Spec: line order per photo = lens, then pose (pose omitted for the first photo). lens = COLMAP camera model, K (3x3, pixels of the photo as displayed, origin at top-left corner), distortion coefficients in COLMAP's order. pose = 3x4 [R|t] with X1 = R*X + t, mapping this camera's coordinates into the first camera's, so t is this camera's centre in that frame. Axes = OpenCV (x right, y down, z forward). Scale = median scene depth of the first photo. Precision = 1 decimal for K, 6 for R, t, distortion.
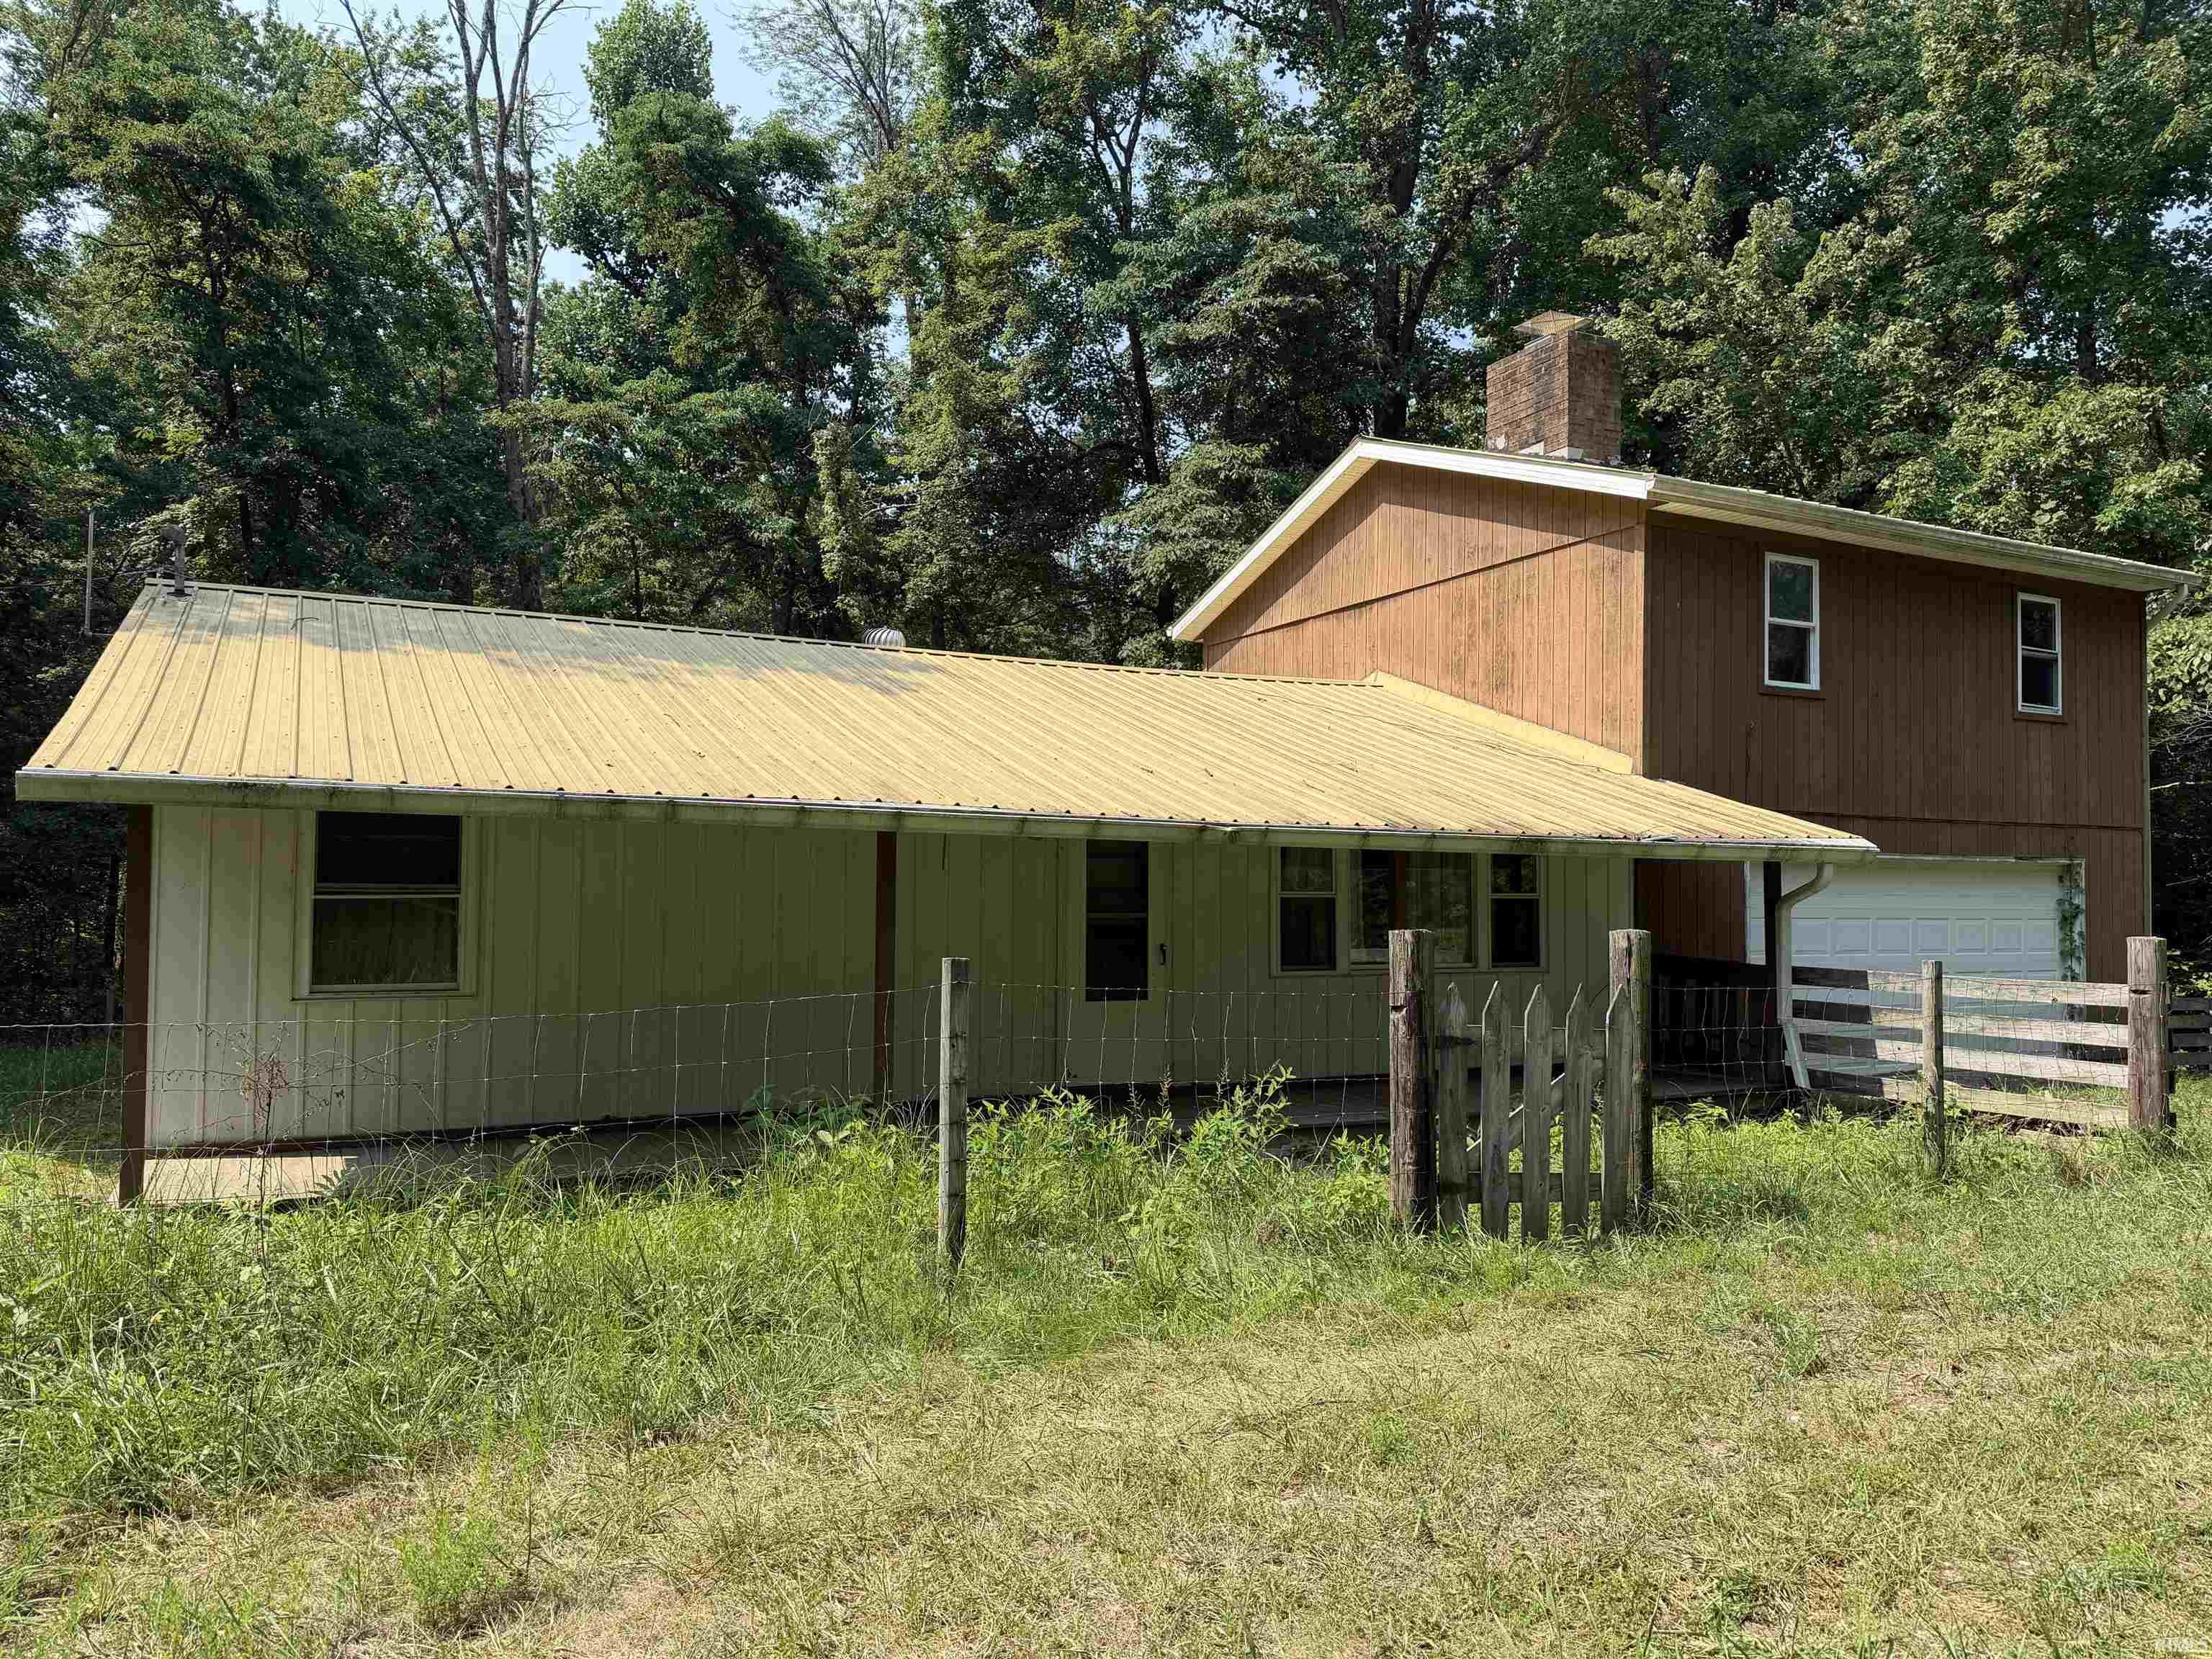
lens RADIAL K [[1561.0, 0, 1106.1], [0, 1561.0, 821.7], [0, 0, 1]] dist [0.002492, -0.002325]
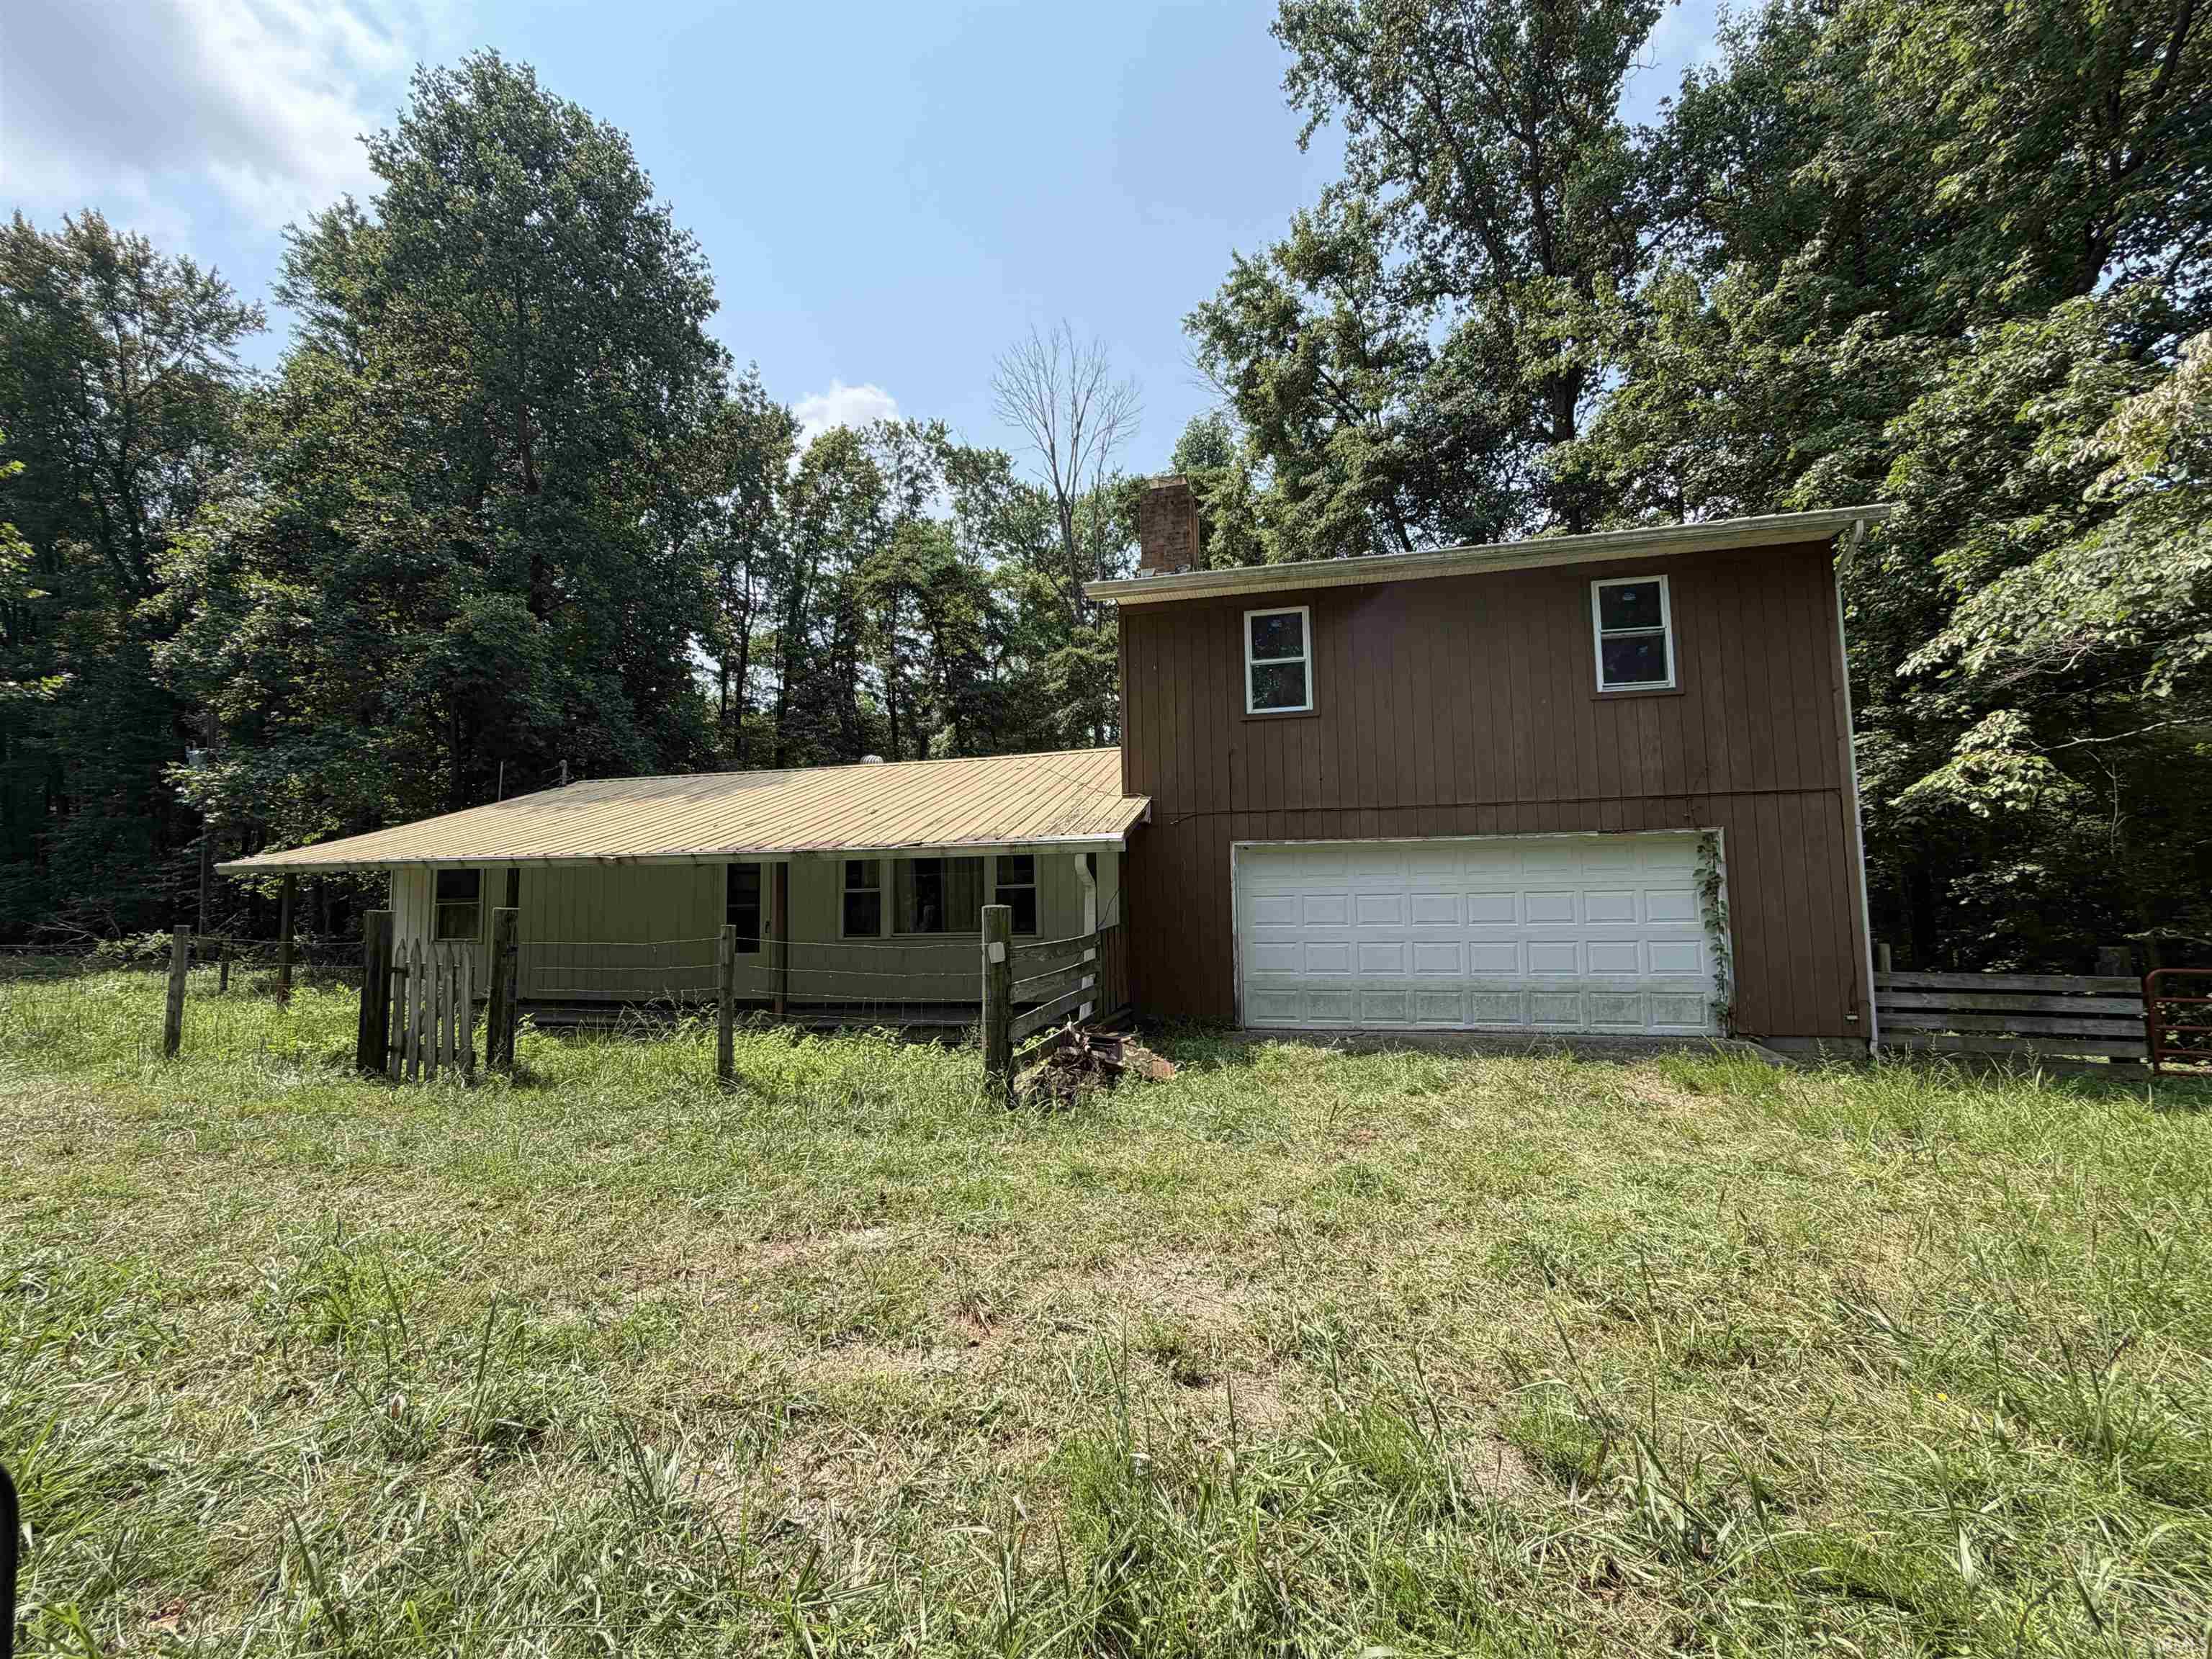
lens RADIAL K [[872.2, 0, 1090.0], [0, 872.2, 824.8], [0, 0, 1]] dist [-0.002200, 0.000021]
pose [[0.762714, -0.075864, -0.642270, 0.690979], [0.054899, 0.997106, -0.052584, 0.029732], [0.644401, 0.004846, 0.764672, 0.331933]]
